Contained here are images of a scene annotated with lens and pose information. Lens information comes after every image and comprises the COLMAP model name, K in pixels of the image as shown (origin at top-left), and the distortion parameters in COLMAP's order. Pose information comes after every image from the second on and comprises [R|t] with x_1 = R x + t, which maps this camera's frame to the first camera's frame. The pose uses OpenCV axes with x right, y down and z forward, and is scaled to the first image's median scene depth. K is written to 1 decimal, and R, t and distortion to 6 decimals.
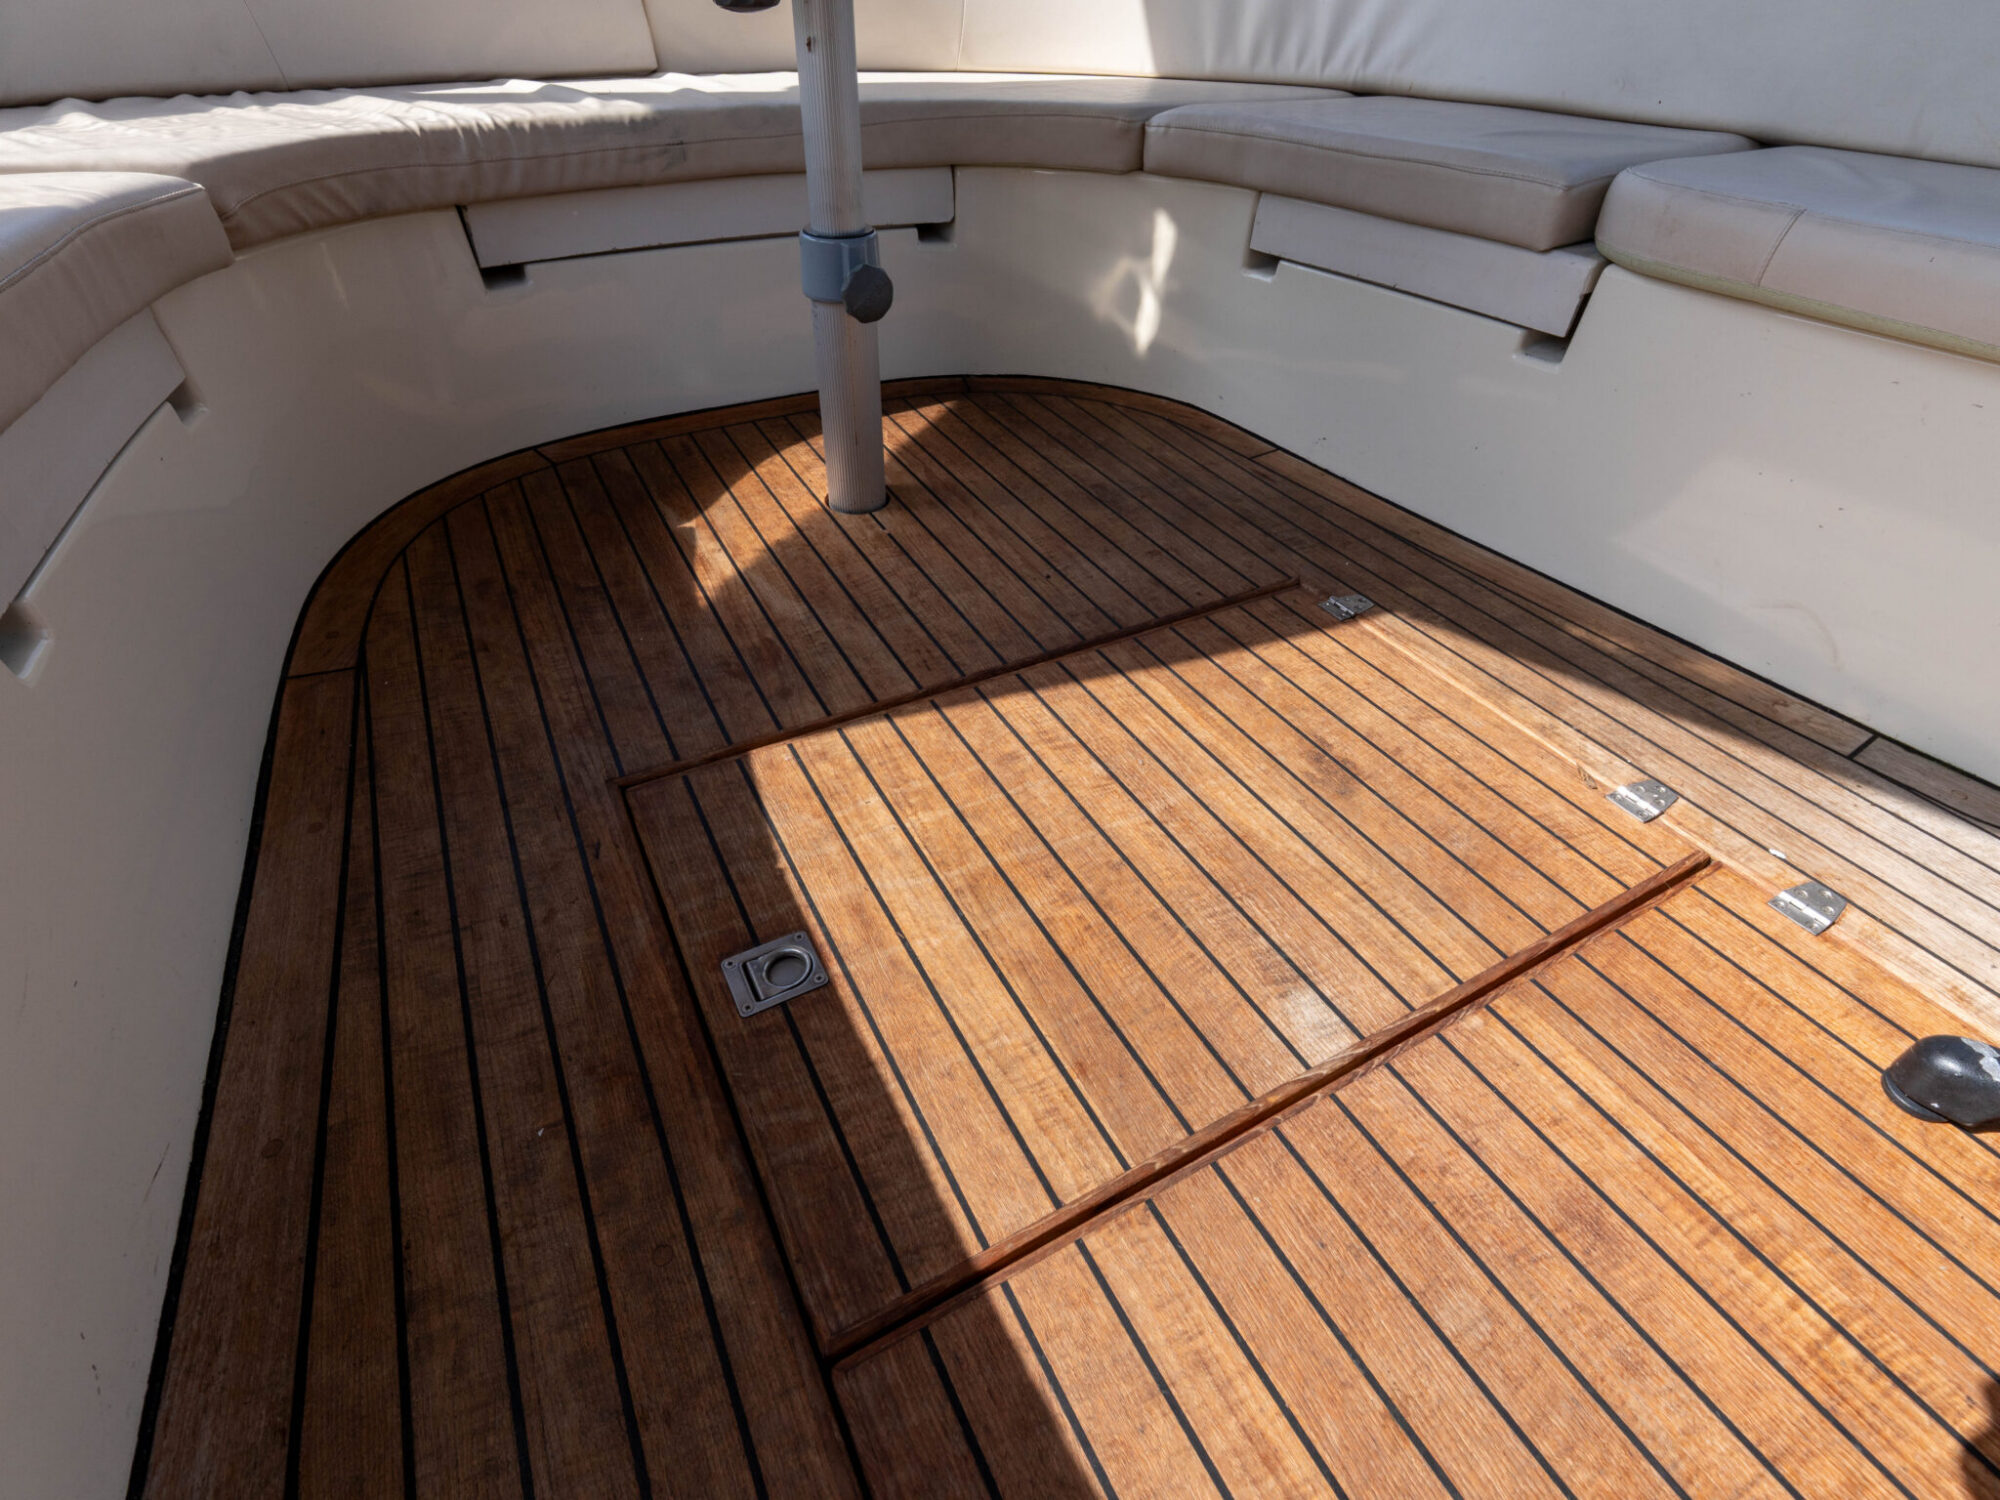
lens RADIAL K [[944.1, 0, 996.8], [0, 944.1, 746.7], [0, 0, 1]] dist [-0.006850, -0.000419]
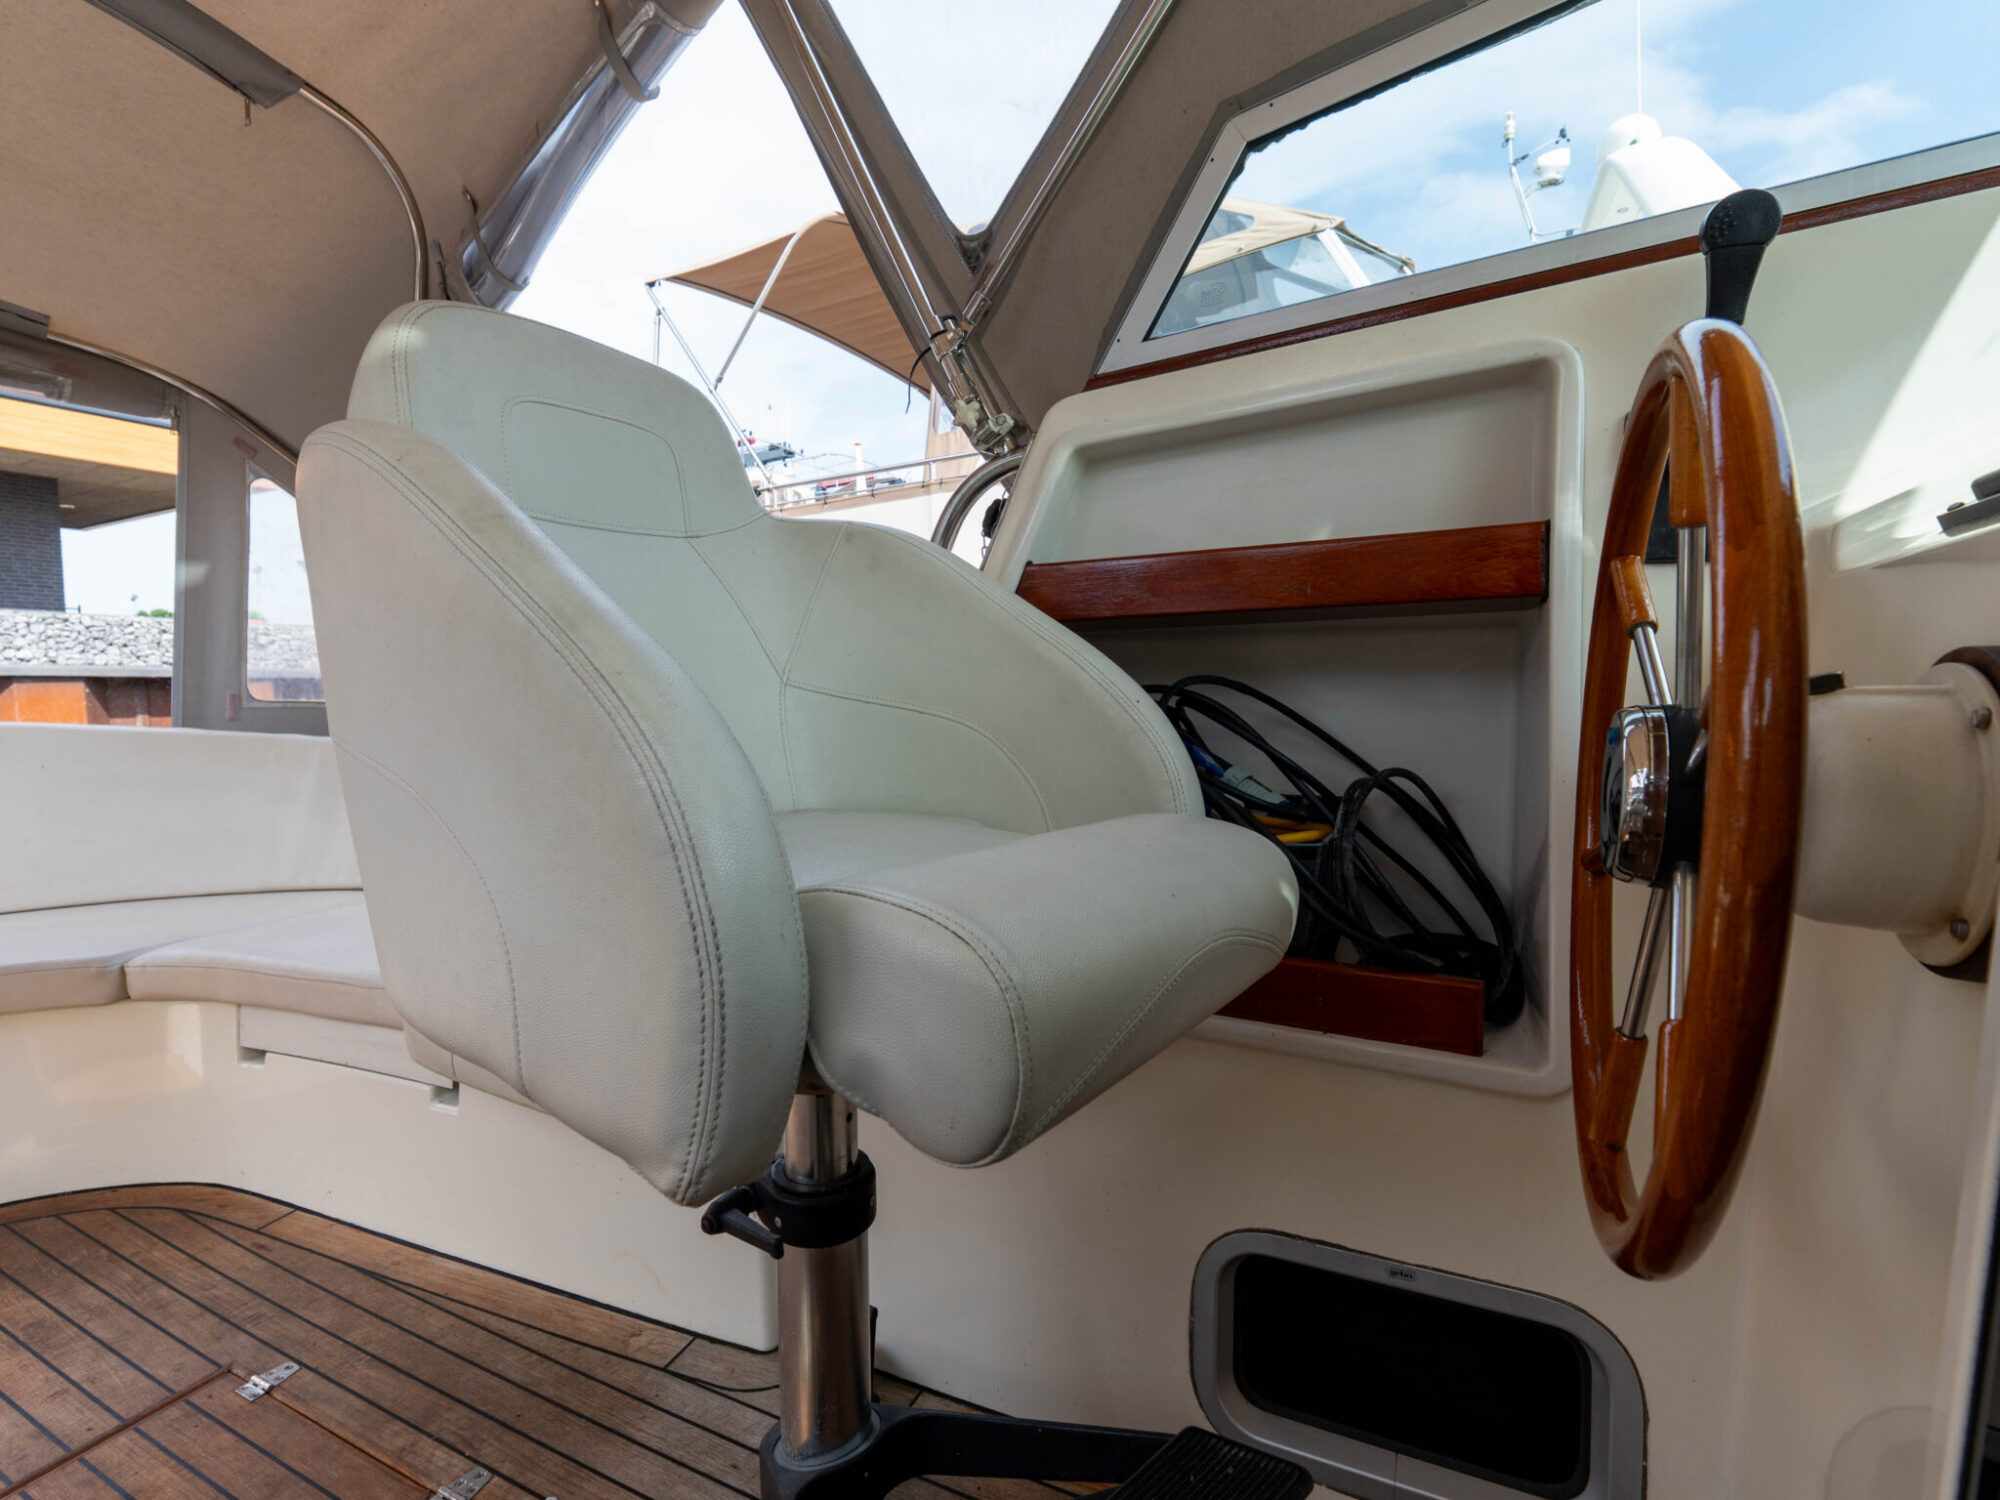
lens RADIAL K [[964.3, 0, 994.7], [0, 964.3, 747.7], [0, 0, 1]] dist [-0.004385, -0.000203]
pose [[0.821932, -0.069591, 0.565318, 0.456477], [0.383633, 0.801259, -0.459139, 0.085842], [-0.421014, 0.594256, 0.685278, -0.486001]]
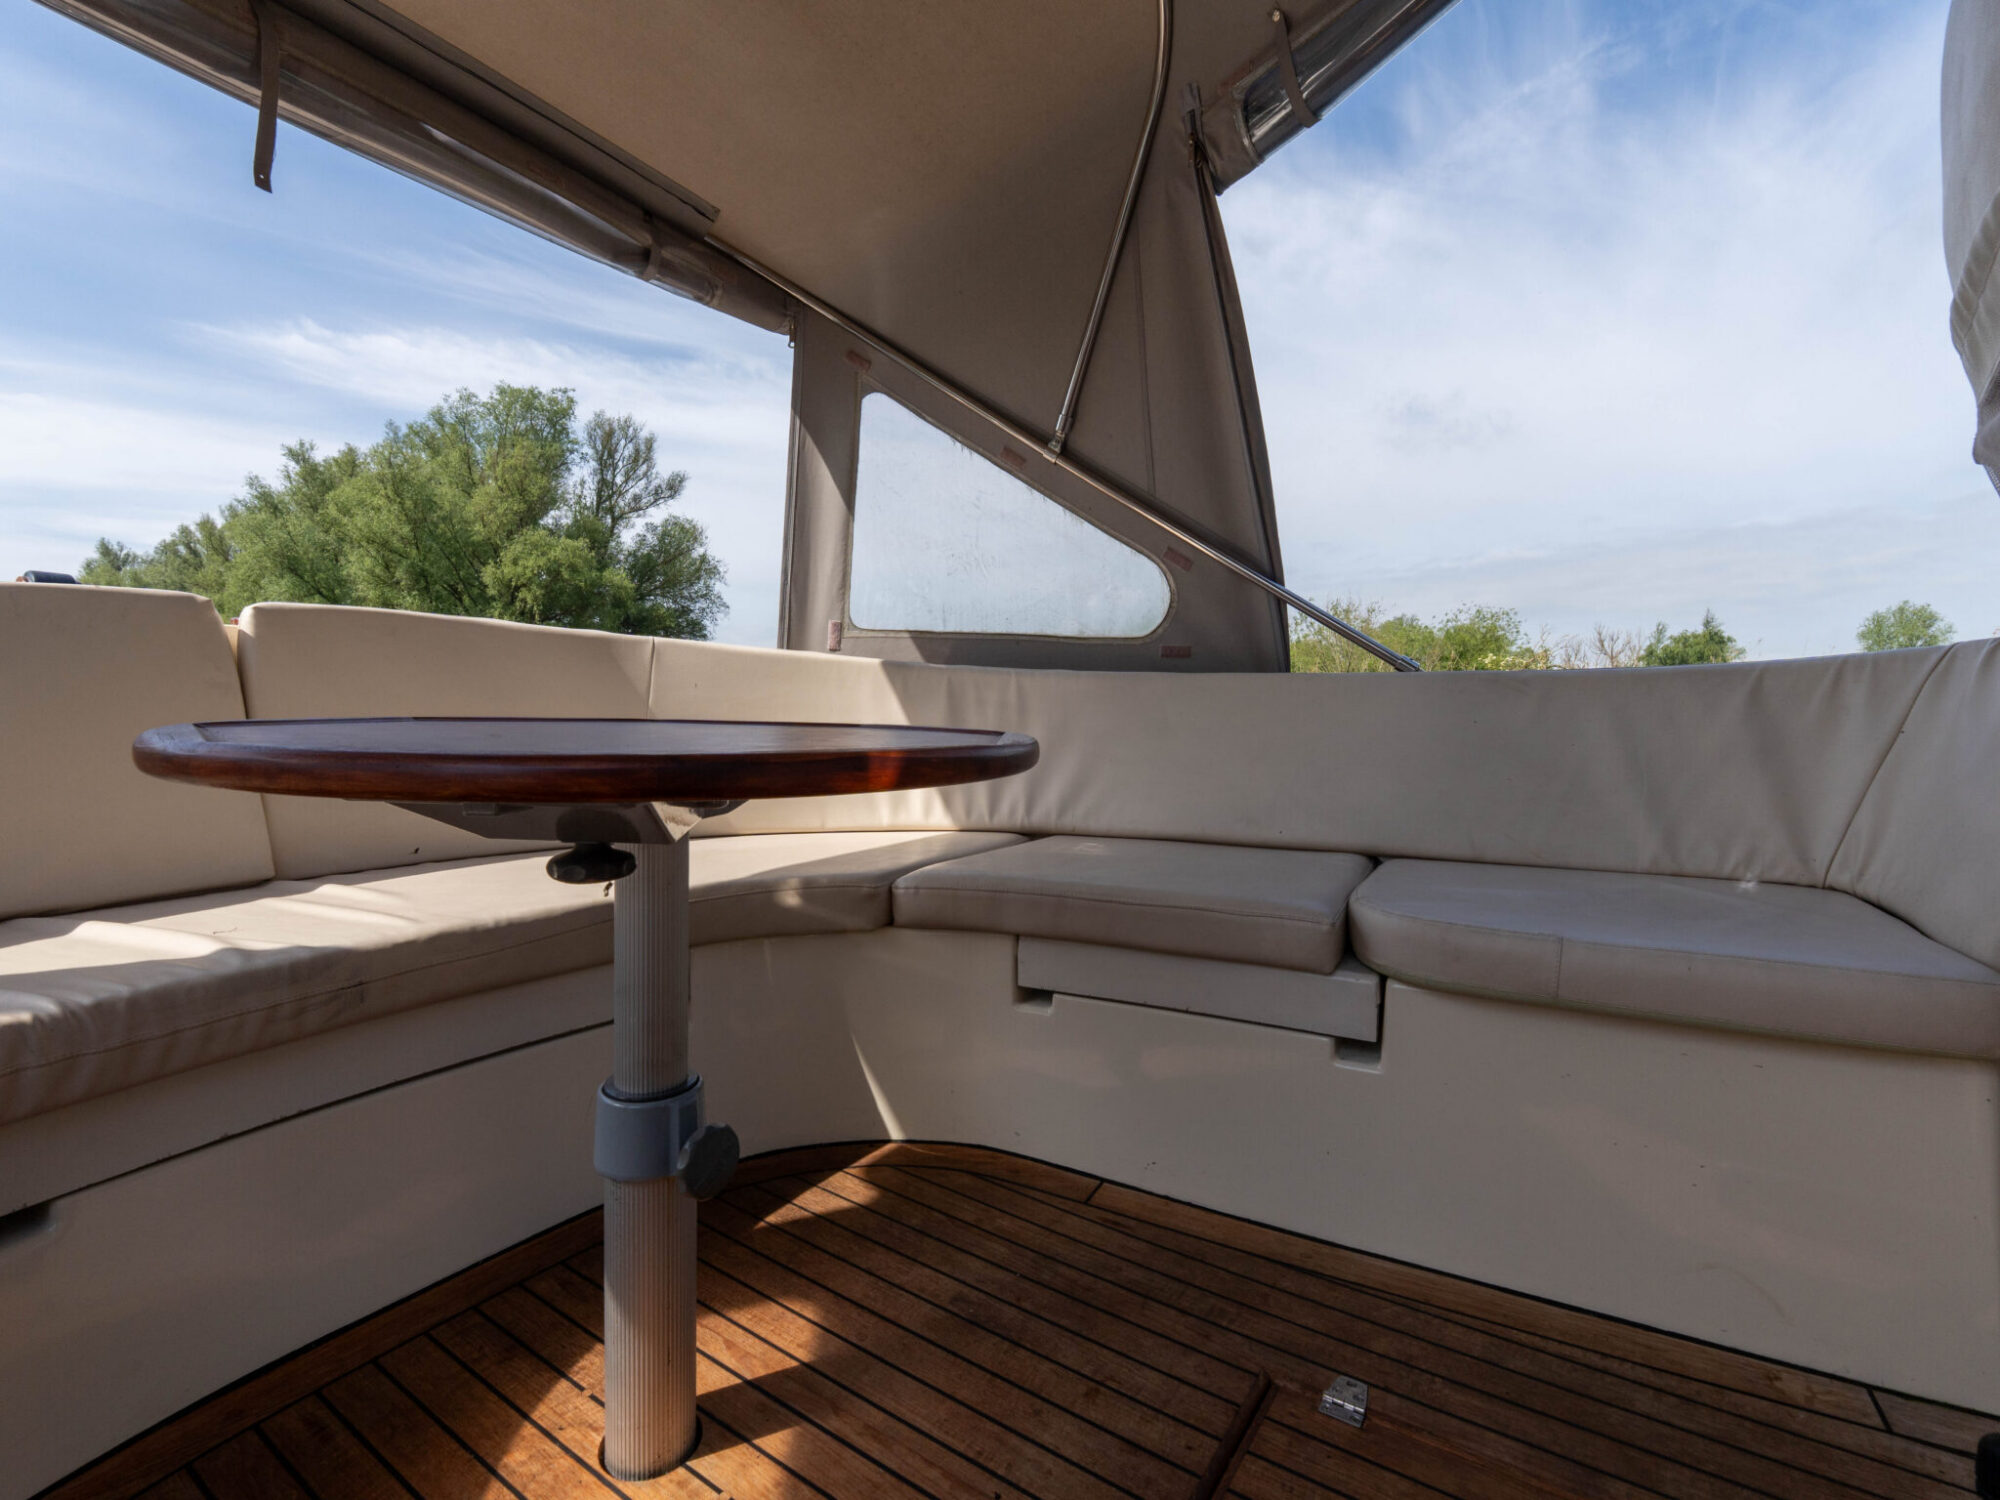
lens RADIAL K [[944.6, 0, 999.5], [0, 944.6, 748.4], [0, 0, 1]] dist [-0.006059, -0.000340]
pose [[0.885034, -0.037266, 0.464033, -0.239572], [0.308316, 0.793760, -0.524295, -0.248287], [-0.348793, 0.607088, 0.713994, 0.166728]]
